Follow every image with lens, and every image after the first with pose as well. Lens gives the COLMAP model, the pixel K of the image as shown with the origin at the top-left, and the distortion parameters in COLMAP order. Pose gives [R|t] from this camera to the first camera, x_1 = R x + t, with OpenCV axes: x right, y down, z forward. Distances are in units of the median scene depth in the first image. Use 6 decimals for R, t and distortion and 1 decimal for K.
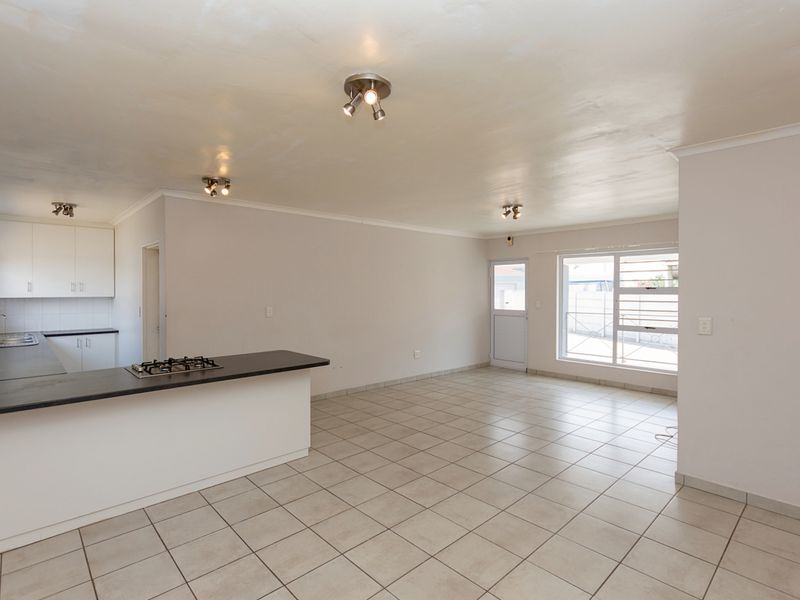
lens RADIAL K [[405.2, 0, 402.1], [0, 405.2, 310.7], [0, 0, 1]] dist [-0.003087, 0.000396]
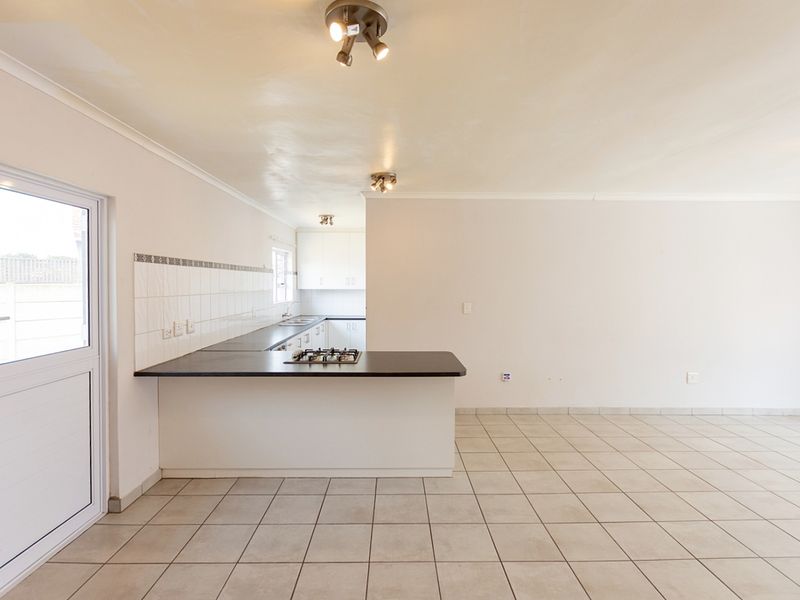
lens RADIAL K [[416.2, 0, 403.4], [0, 416.2, 290.0], [0, 0, 1]] dist [-0.003099, -0.000037]
pose [[0.739925, 0.012201, -0.672578, 0.226795], [-0.037269, 0.999043, -0.022878, -0.010658], [0.671656, 0.041995, 0.739672, 0.211715]]
